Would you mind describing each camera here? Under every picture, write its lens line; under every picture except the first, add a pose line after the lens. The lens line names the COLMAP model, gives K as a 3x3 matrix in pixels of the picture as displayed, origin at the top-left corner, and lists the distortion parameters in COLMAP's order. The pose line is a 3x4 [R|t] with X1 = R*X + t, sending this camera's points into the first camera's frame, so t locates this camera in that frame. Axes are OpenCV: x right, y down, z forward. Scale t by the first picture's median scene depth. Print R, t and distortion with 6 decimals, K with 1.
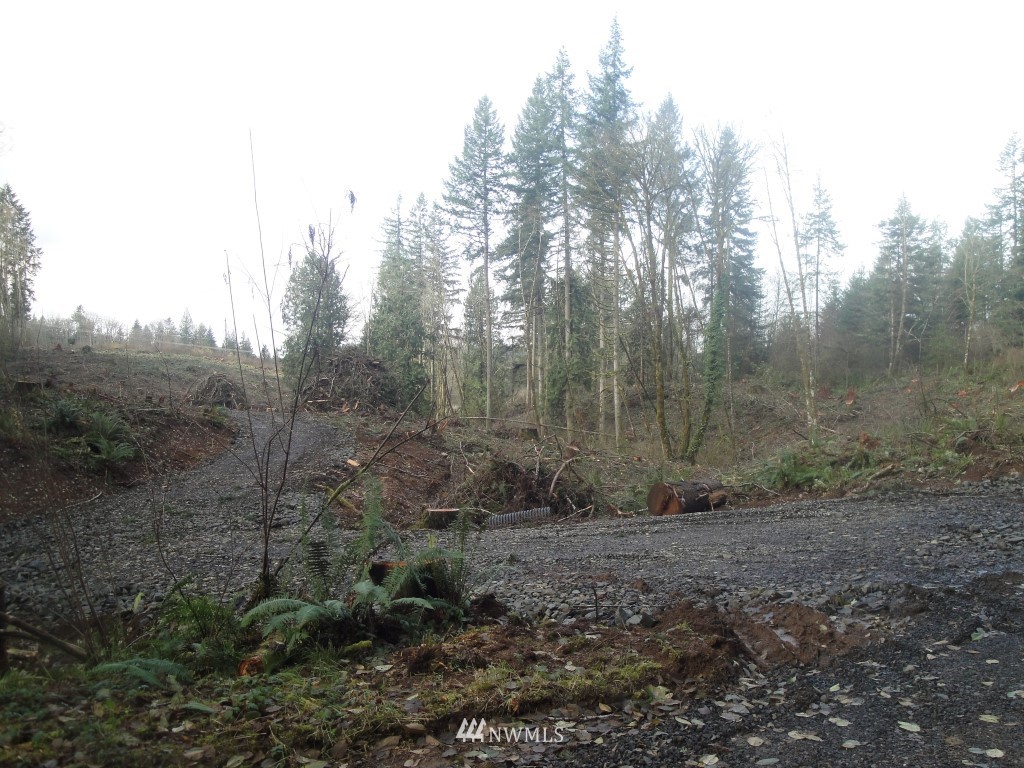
lens RADIAL K [[842.8, 0, 512.0], [0, 842.8, 384.0], [0, 0, 1]] dist [-0.169463, 0.152496]
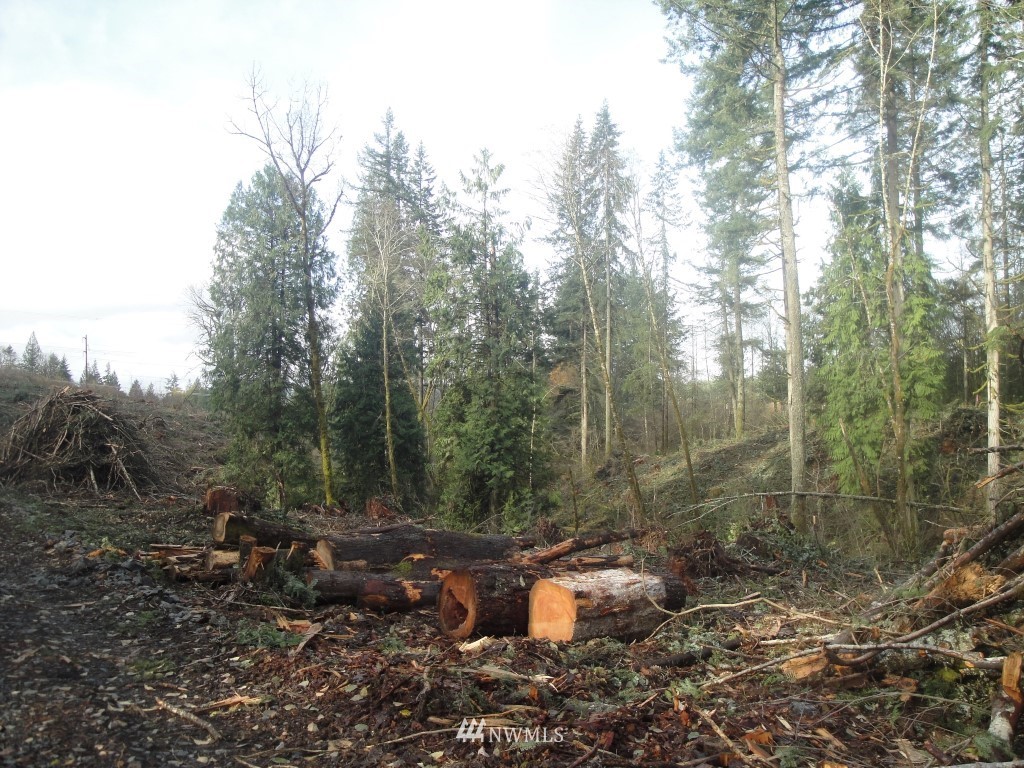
lens RADIAL K [[842.8, 0, 512.0], [0, 842.8, 384.0], [0, 0, 1]] dist [-0.169463, 0.152496]
pose [[0.988350, -0.003419, 0.152159, -0.165231], [0.011276, 0.998645, -0.050805, 0.004111], [-0.151779, 0.051928, 0.987049, 0.465685]]
